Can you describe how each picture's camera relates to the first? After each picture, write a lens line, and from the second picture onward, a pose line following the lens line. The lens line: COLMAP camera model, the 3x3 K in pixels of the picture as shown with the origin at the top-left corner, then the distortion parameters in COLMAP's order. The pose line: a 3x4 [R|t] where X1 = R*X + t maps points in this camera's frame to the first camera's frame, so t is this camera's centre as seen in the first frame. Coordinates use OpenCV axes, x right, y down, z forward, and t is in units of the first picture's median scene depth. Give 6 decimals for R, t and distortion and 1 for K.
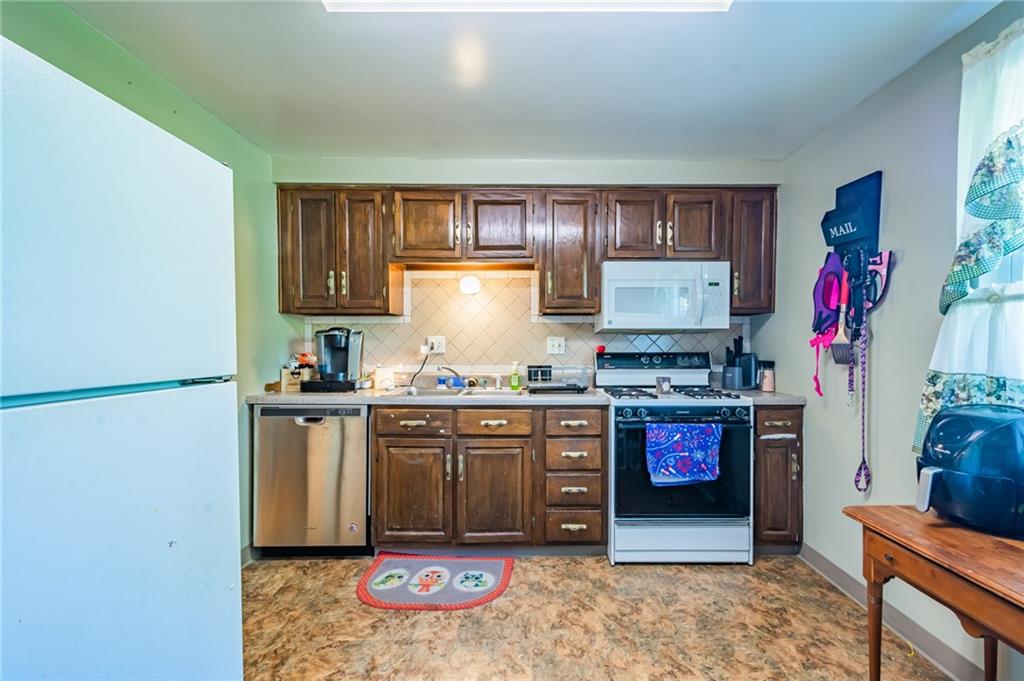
lens RADIAL K [[449.4, 0, 529.8], [0, 449.4, 352.6], [0, 0, 1]] dist [0.002745, 0.000574]
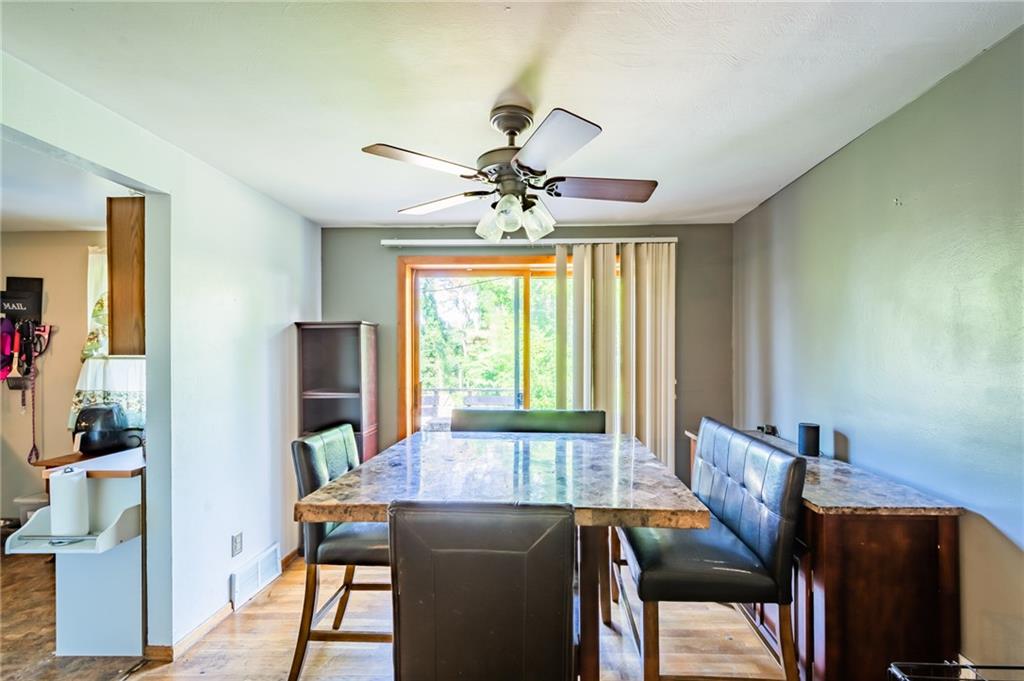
lens RADIAL K [[449.4, 0, 529.8], [0, 449.4, 352.6], [0, 0, 1]] dist [0.002745, 0.000574]
pose [[0.028312, -0.005074, 0.999586, -0.928560], [0.020656, 0.999777, 0.004490, -0.081794], [-0.999386, 0.020520, 0.028411, -0.946654]]
